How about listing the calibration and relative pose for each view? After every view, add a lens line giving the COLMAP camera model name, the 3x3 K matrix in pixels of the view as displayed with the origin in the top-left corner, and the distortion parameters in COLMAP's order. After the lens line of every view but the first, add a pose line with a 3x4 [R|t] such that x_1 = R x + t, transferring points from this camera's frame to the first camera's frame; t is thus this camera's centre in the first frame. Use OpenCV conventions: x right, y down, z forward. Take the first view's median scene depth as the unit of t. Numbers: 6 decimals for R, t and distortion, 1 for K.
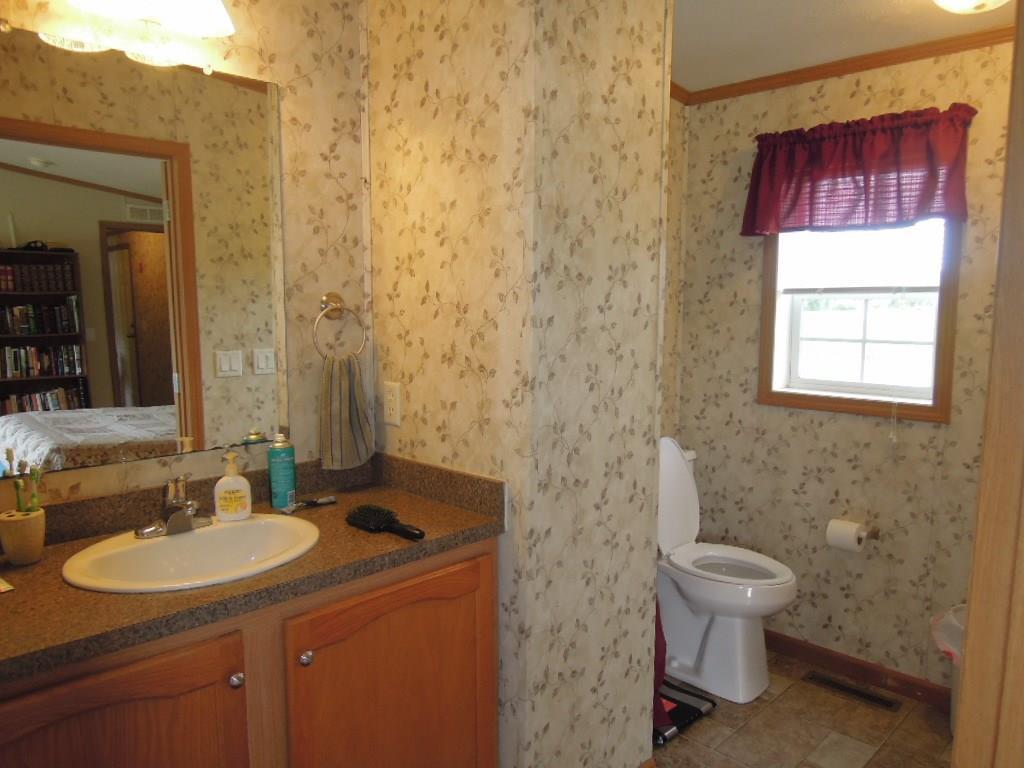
lens RADIAL K [[776.2, 0, 506.5], [0, 776.2, 384.2], [0, 0, 1]] dist [-0.002691, 0.084871]
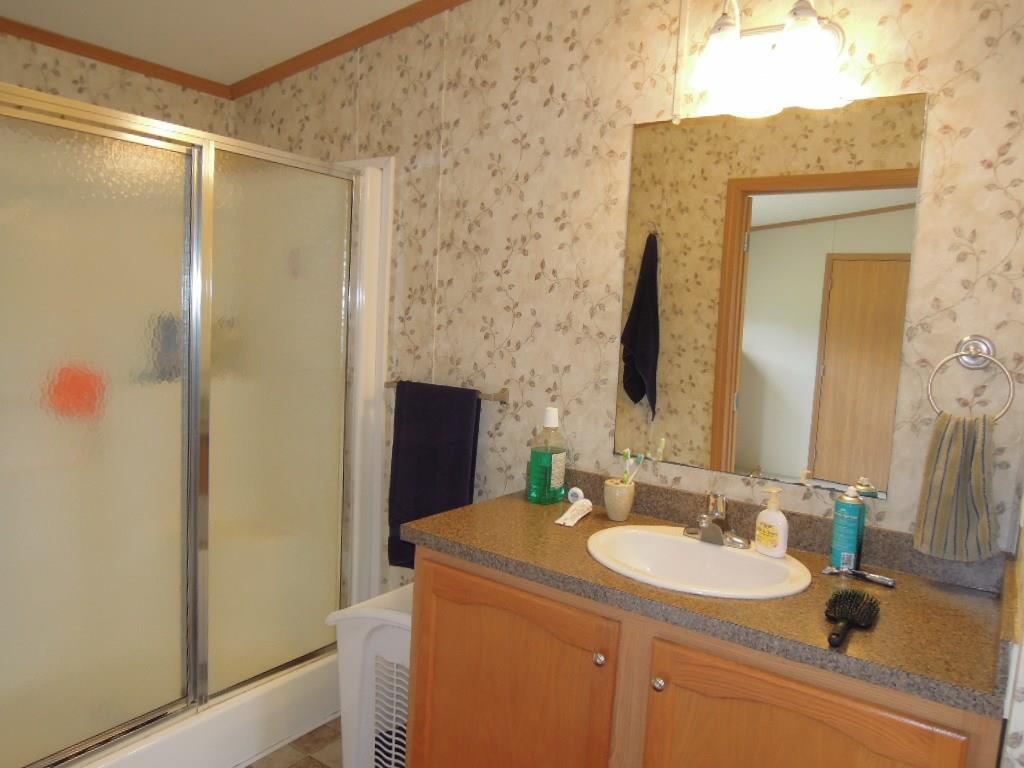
lens RADIAL K [[776.2, 0, 506.5], [0, 776.2, 384.2], [0, 0, 1]] dist [-0.002691, 0.084871]
pose [[0.201760, 0.090872, -0.975210, 0.515399], [-0.196416, 0.979214, 0.050609, -0.019013], [0.959538, 0.181336, 0.215415, 0.435630]]
